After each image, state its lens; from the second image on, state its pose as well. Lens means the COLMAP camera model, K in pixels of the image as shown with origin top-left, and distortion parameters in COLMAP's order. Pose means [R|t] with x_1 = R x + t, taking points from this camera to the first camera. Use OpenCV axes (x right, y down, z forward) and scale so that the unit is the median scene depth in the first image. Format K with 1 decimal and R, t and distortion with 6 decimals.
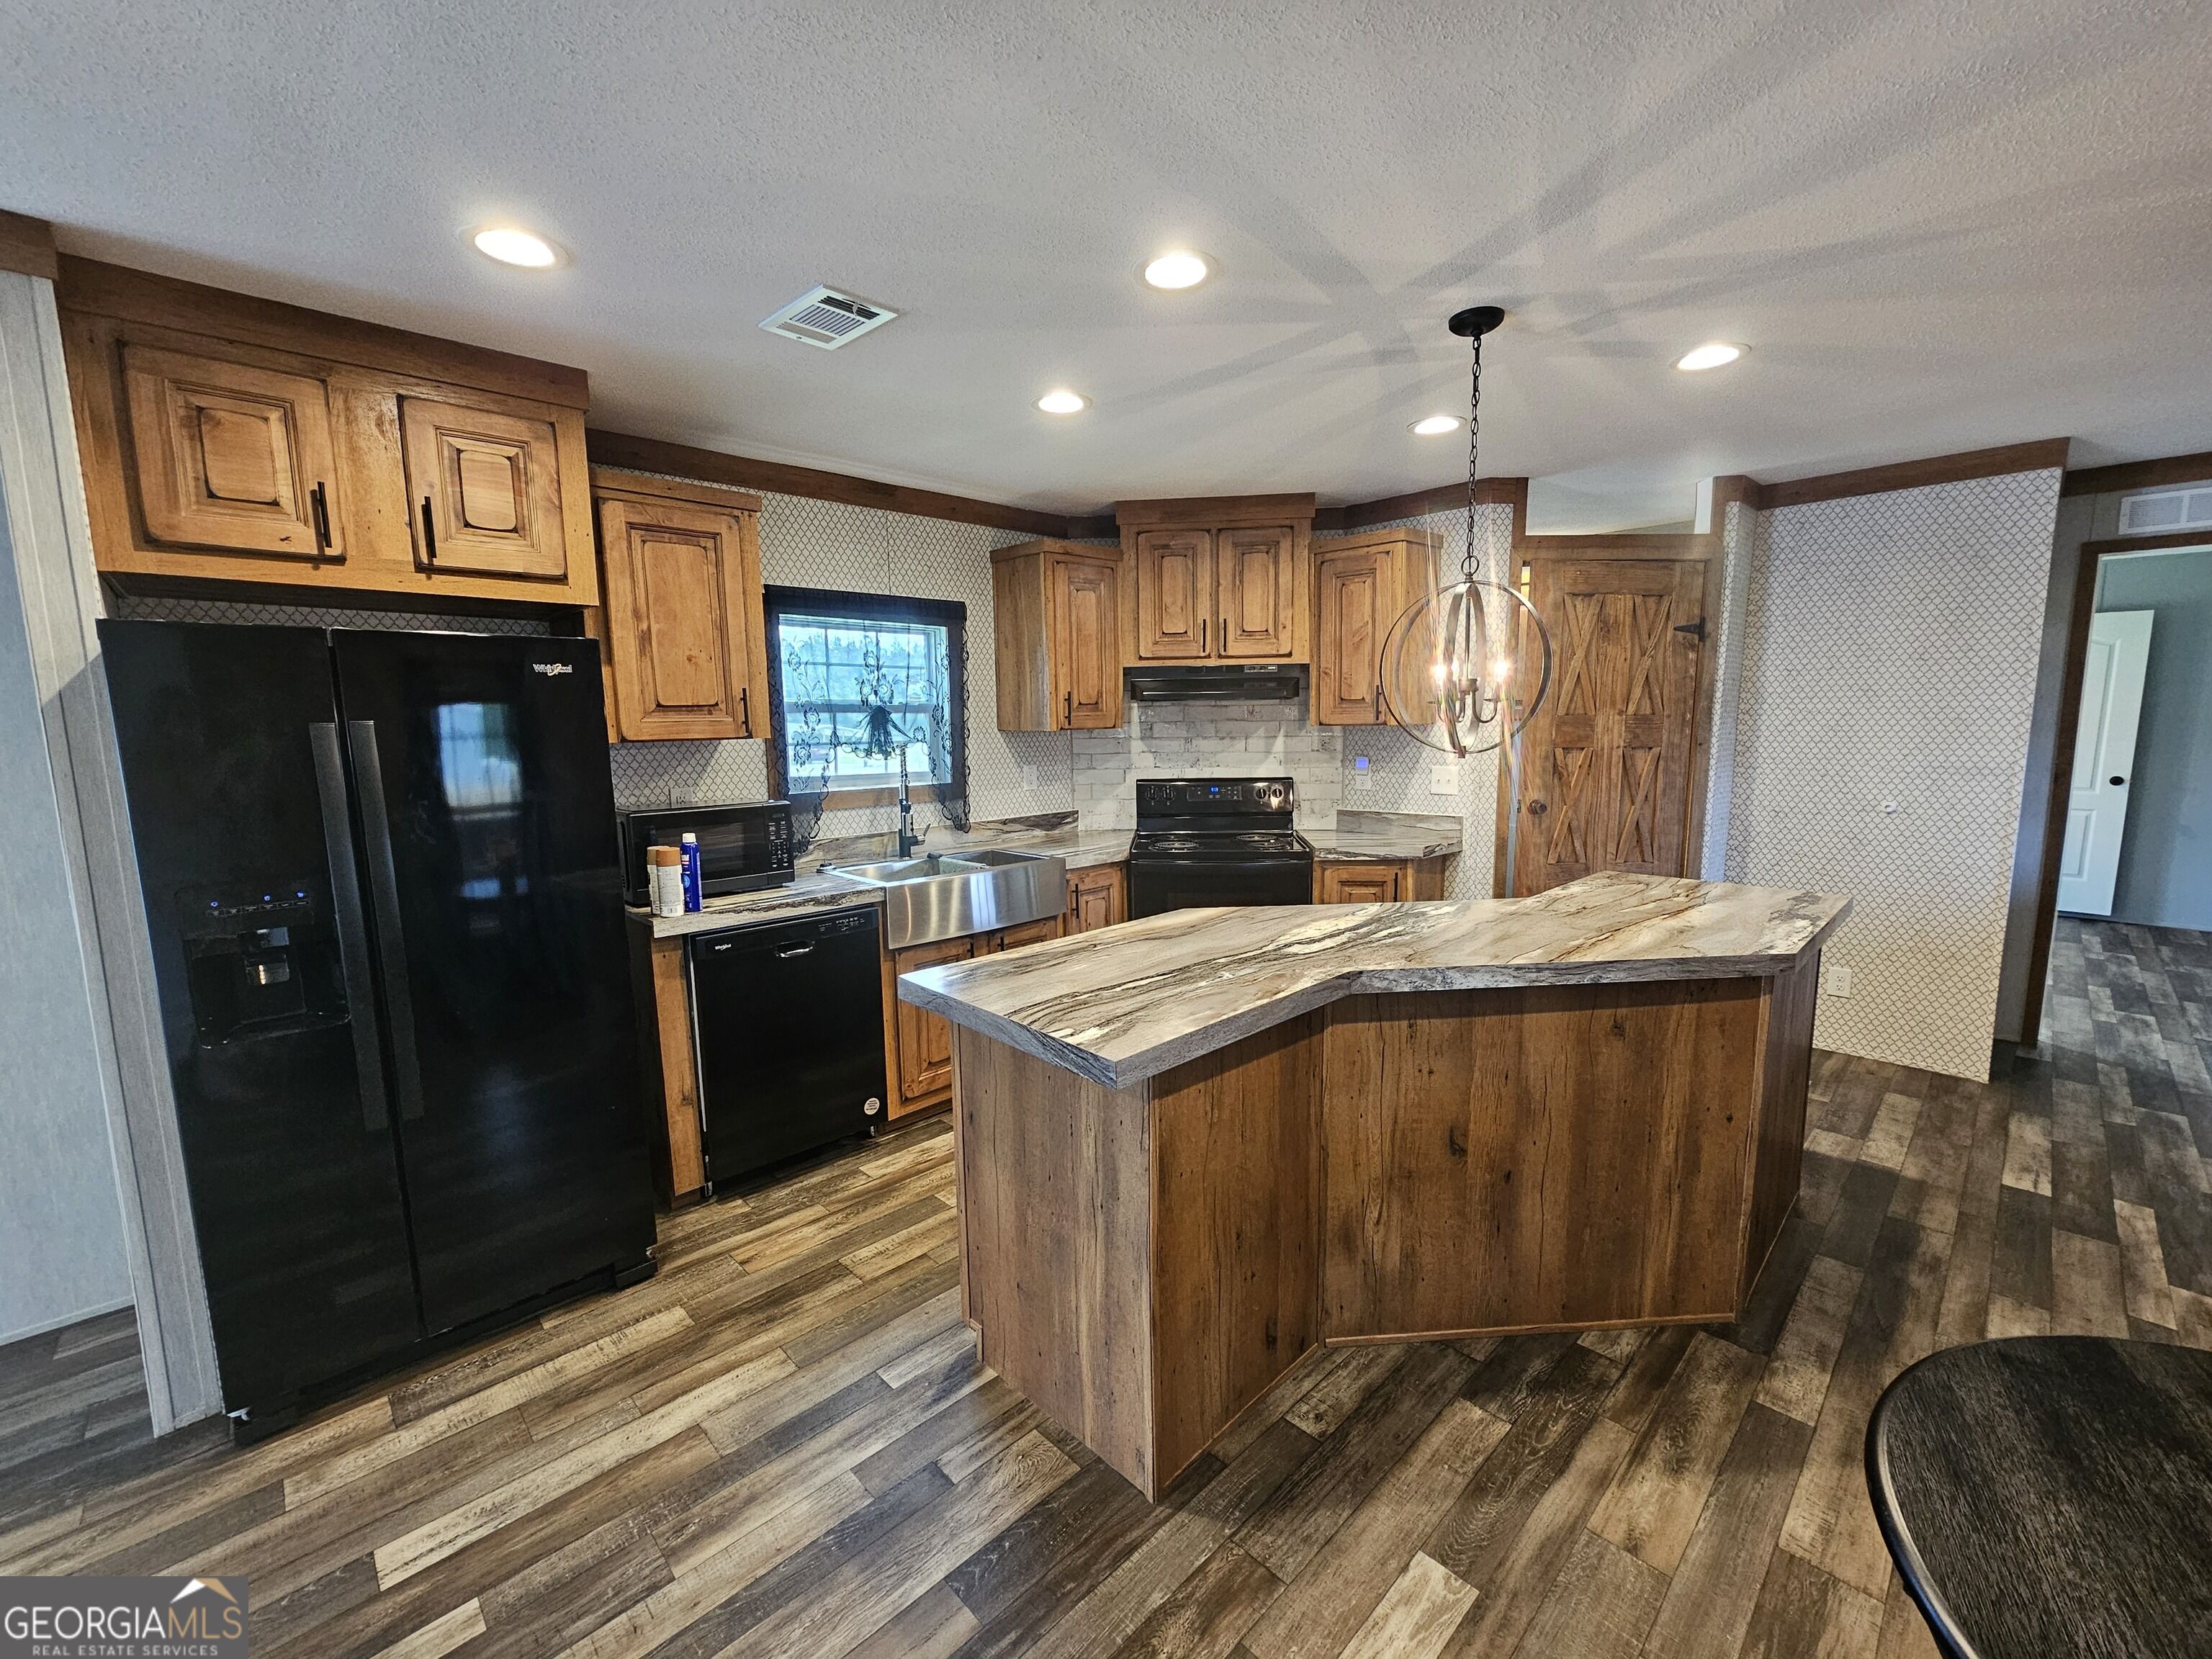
lens RADIAL K [[904.1, 0, 1114.9], [0, 904.1, 840.7], [0, 0, 1]] dist [-0.002031, 0.000563]
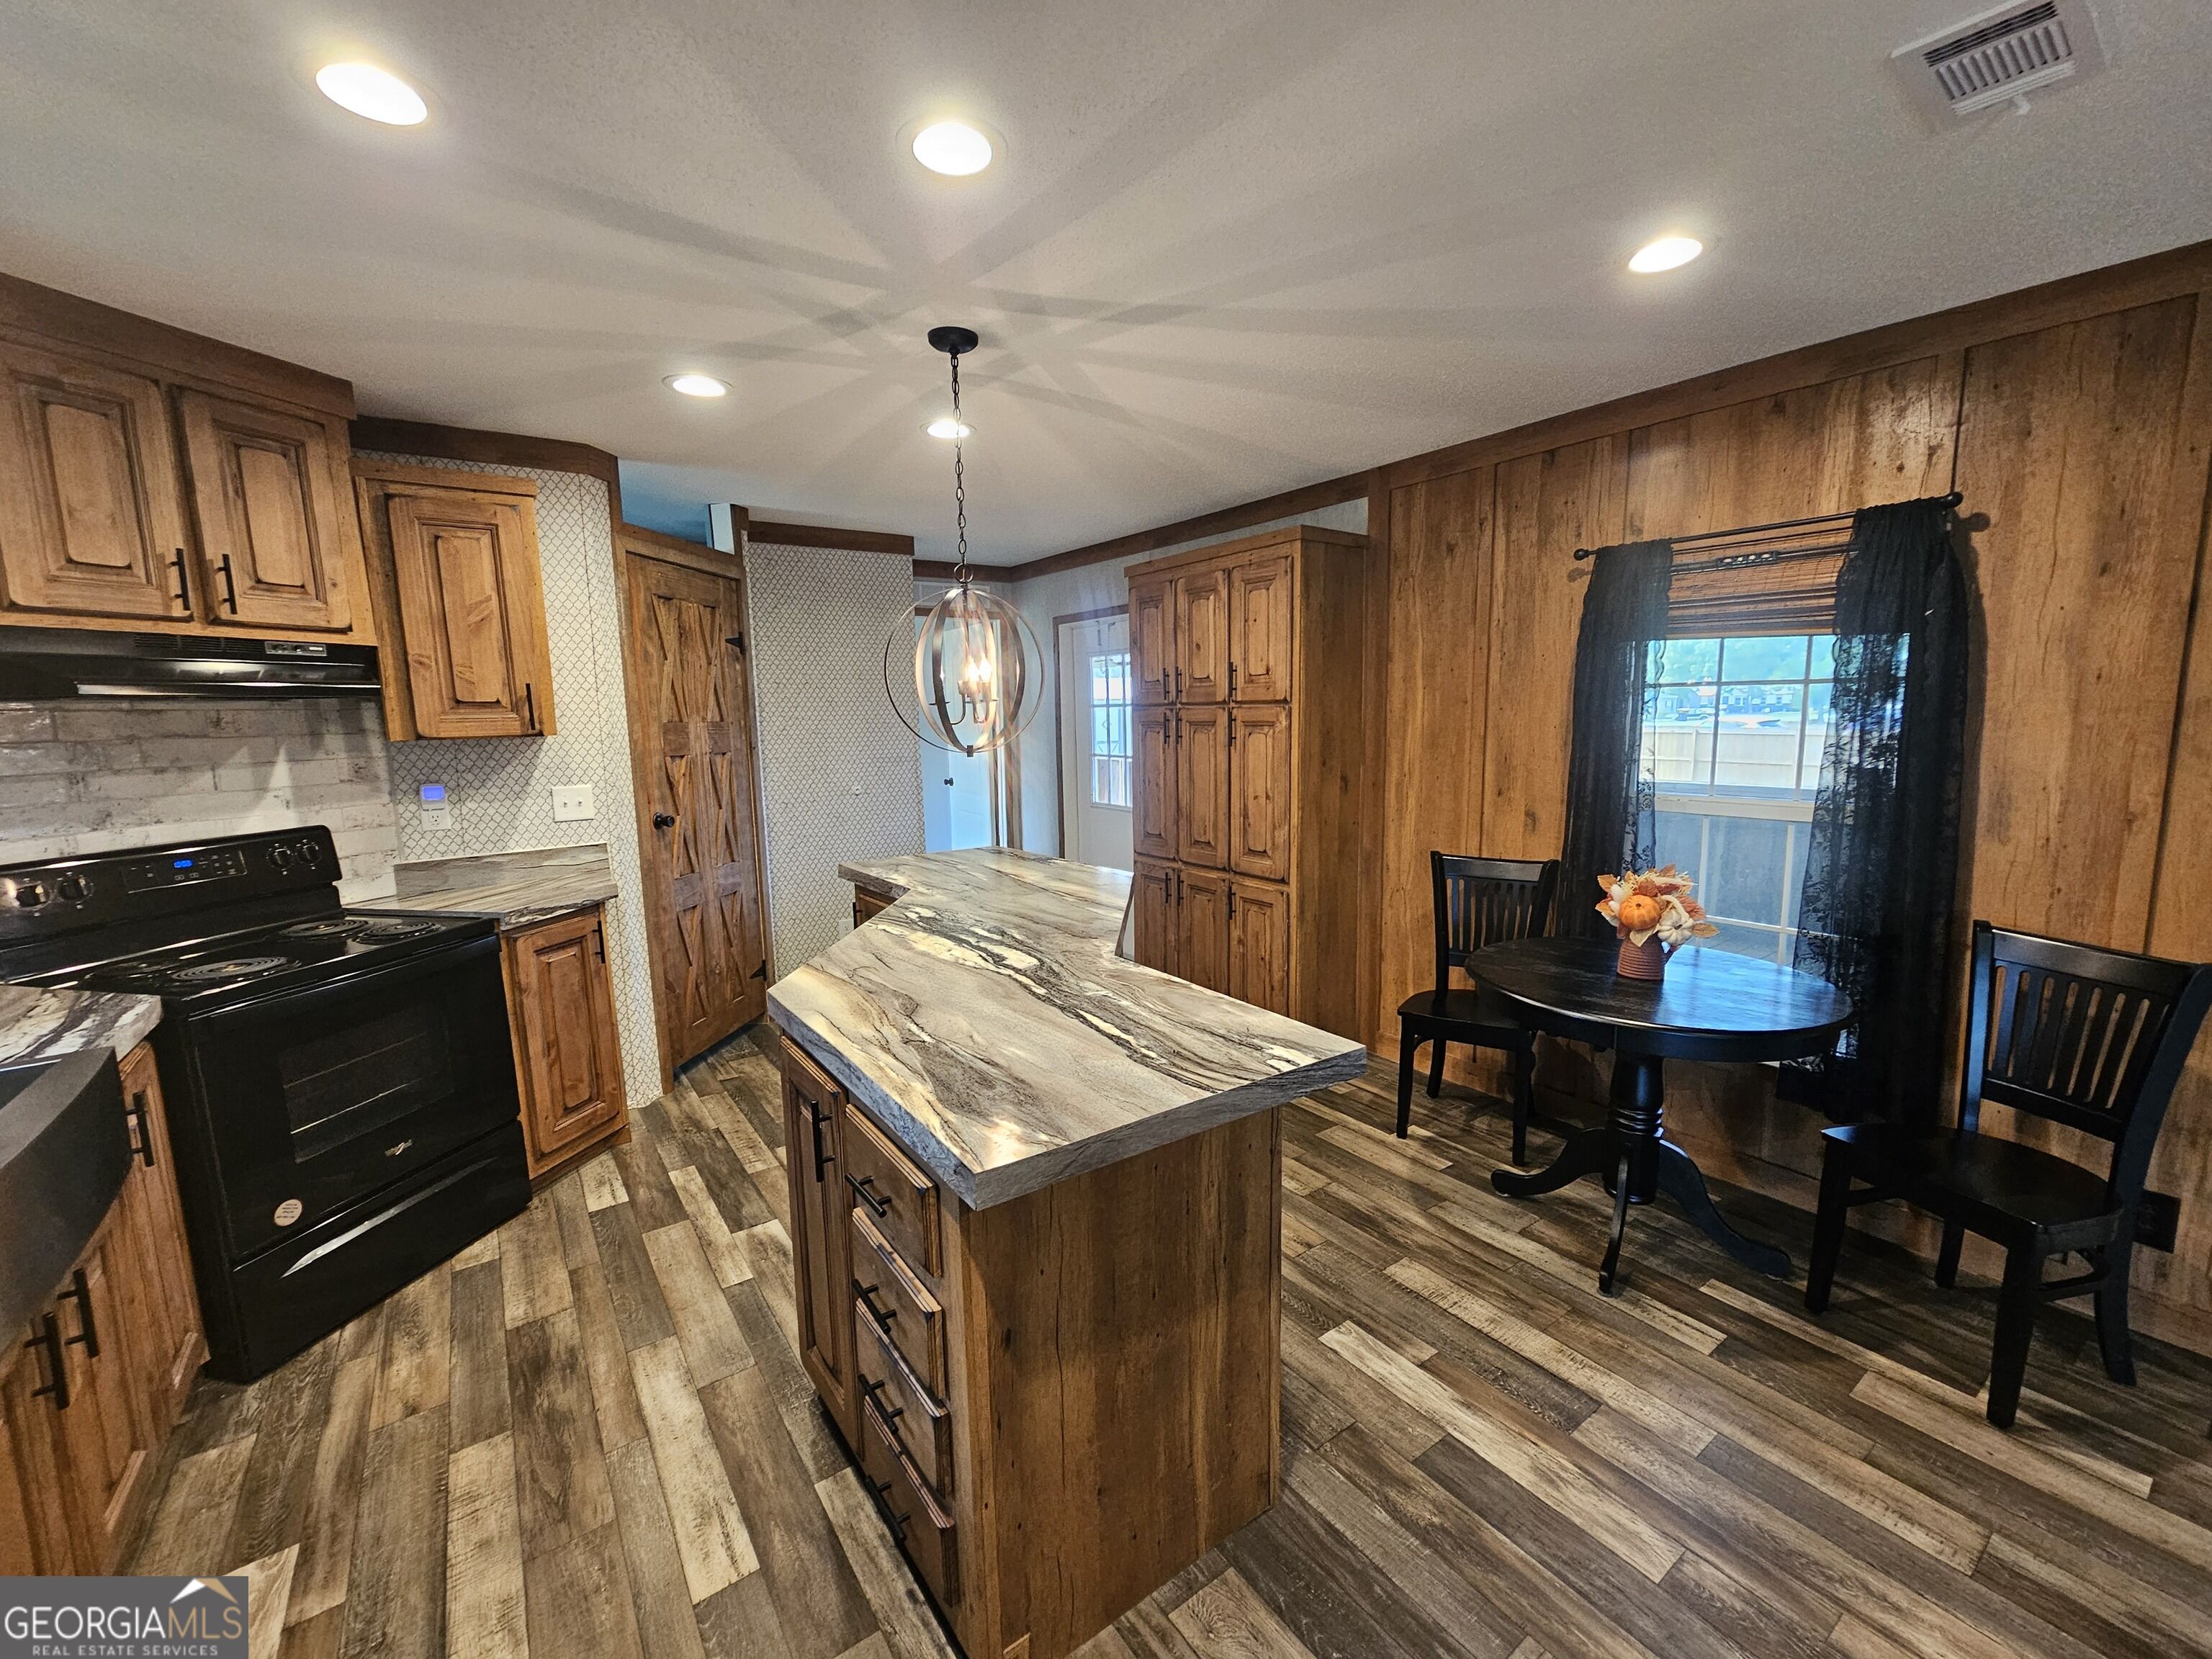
lens RADIAL K [[914.4, 0, 1111.6], [0, 914.4, 838.6], [0, 0, 1]] dist [-0.007407, 0.004978]
pose [[0.152704, -0.130638, 0.979600, -0.451694], [0.150308, 0.982763, 0.107629, -0.061757], [-0.976775, 0.130806, 0.169708, 0.473503]]
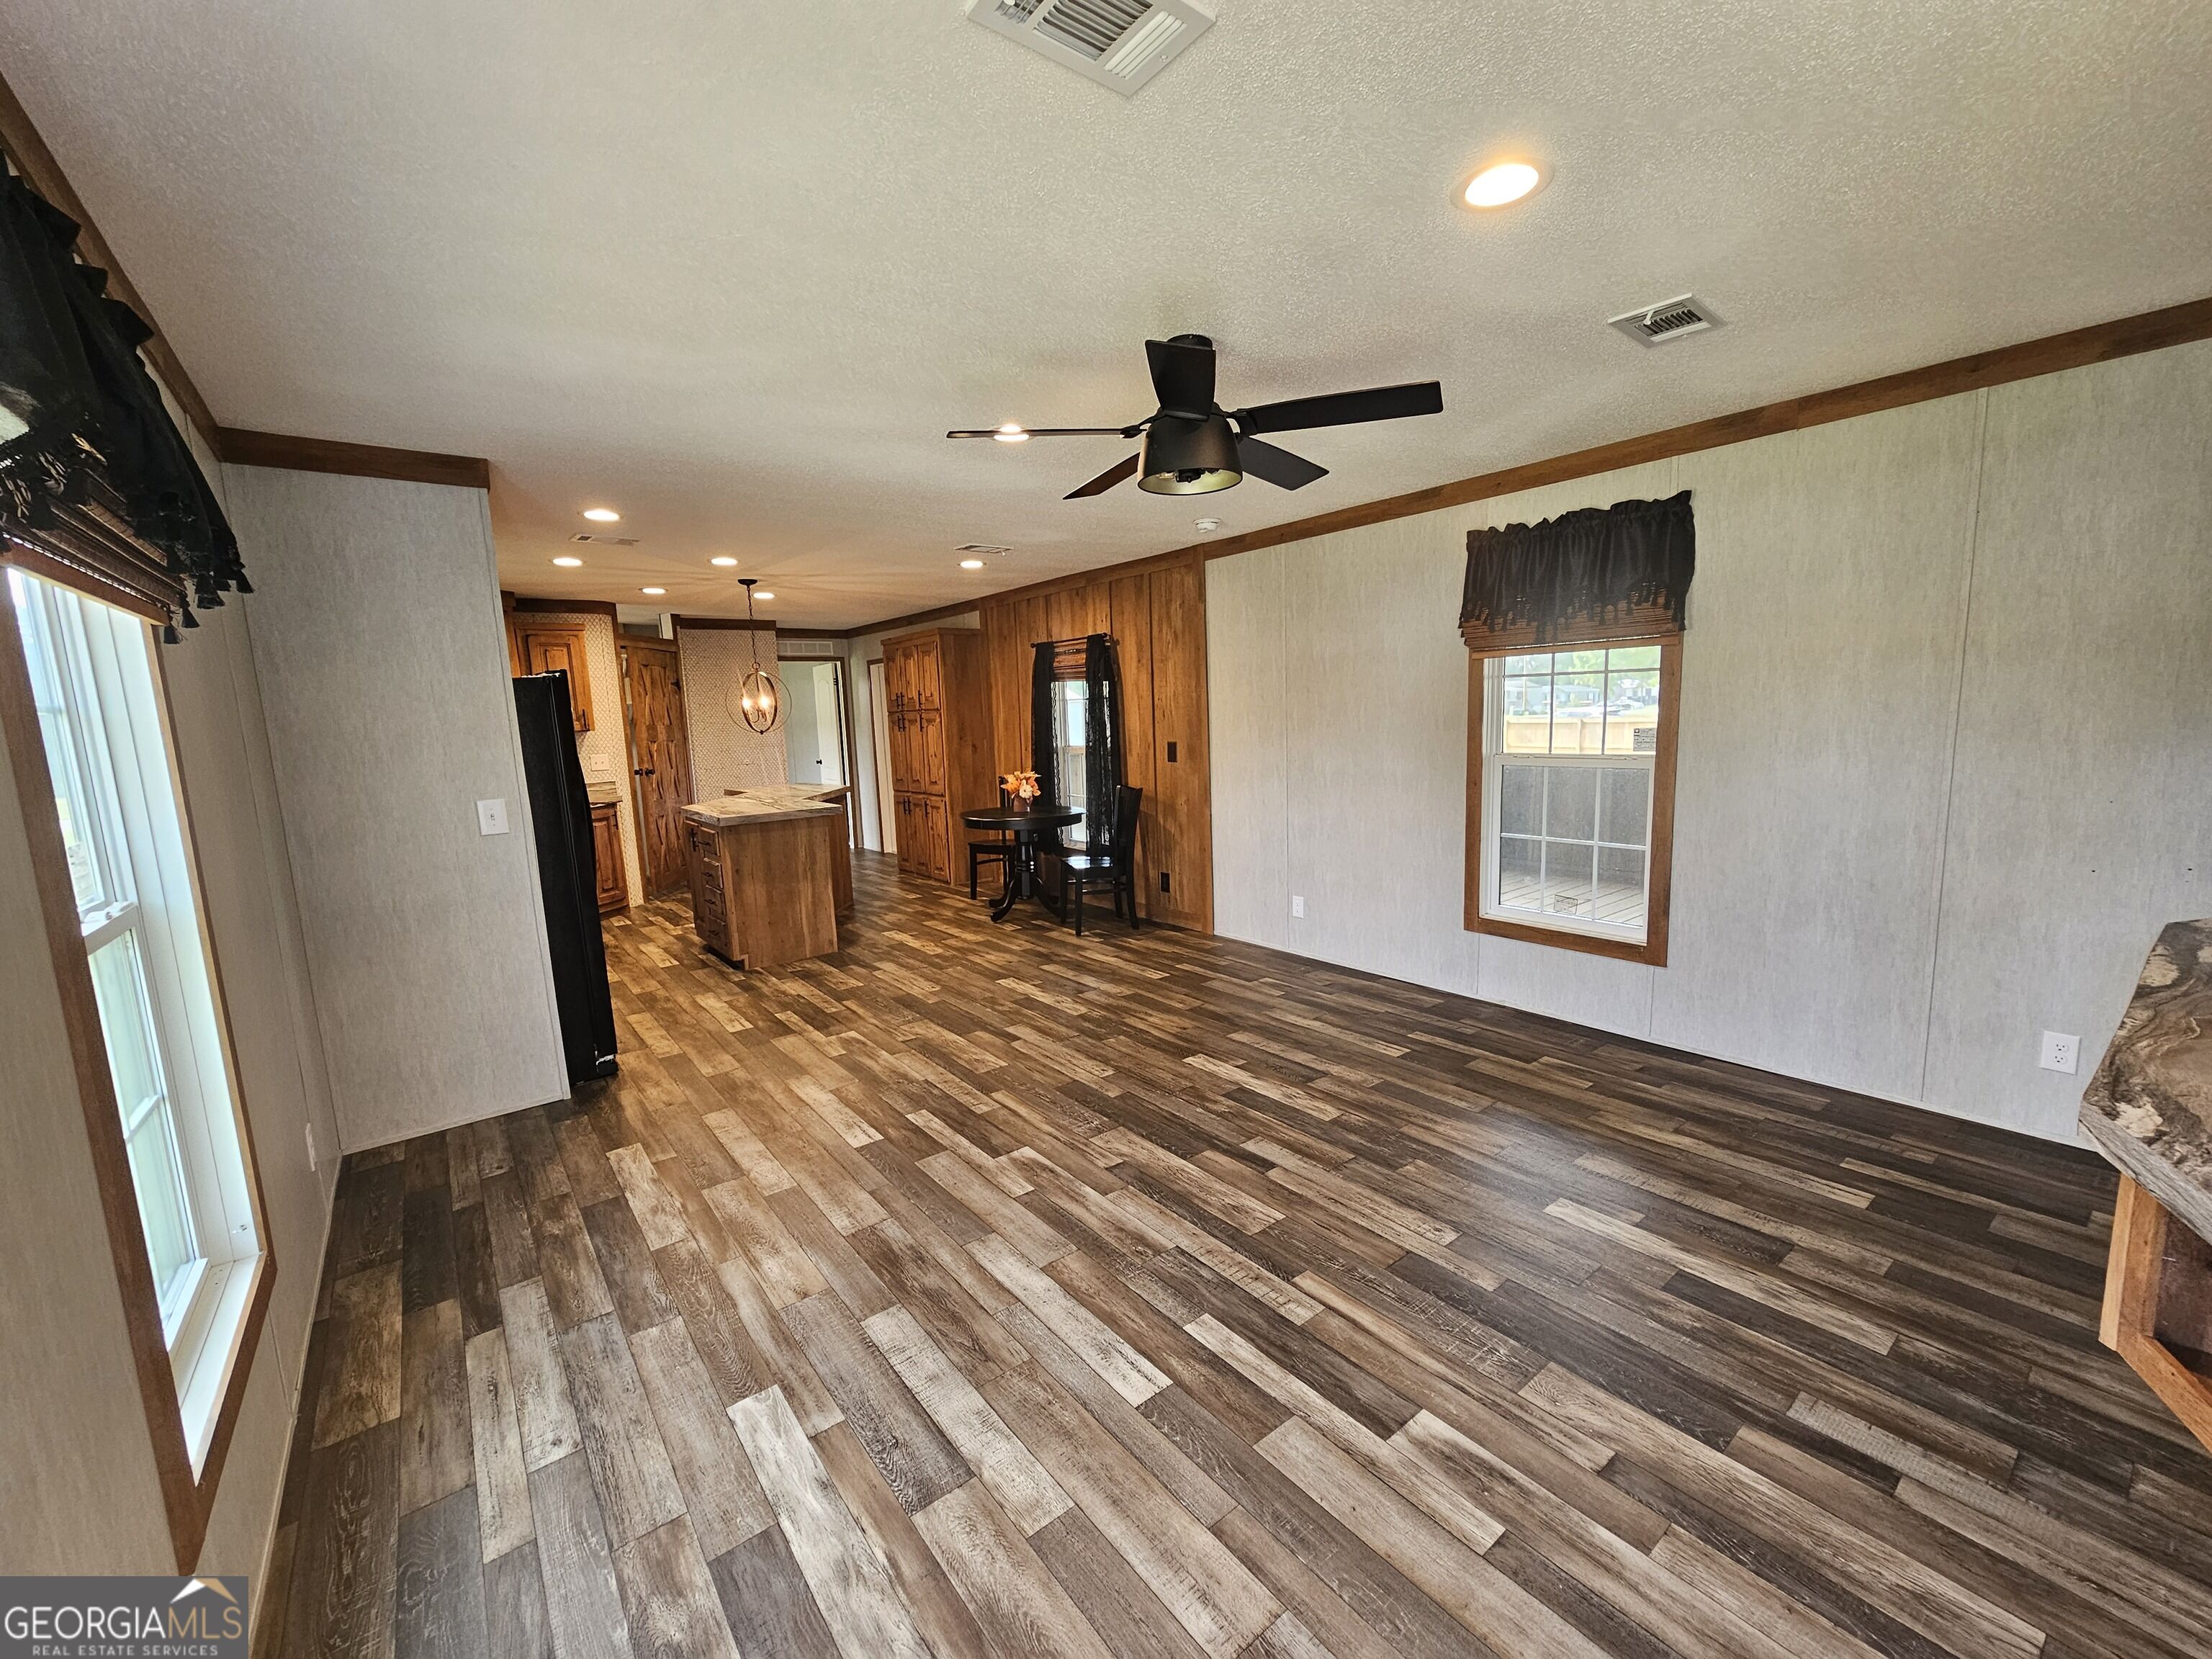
lens RADIAL K [[912.3, 0, 1115.1], [0, 912.3, 836.8], [0, 0, 1]] dist [-0.005344, 0.003442]
pose [[0.112573, -0.130390, 0.985051, -1.599381], [0.171511, 0.979023, 0.109991, 0.065155], [-0.978729, 0.156565, 0.132575, -0.262172]]
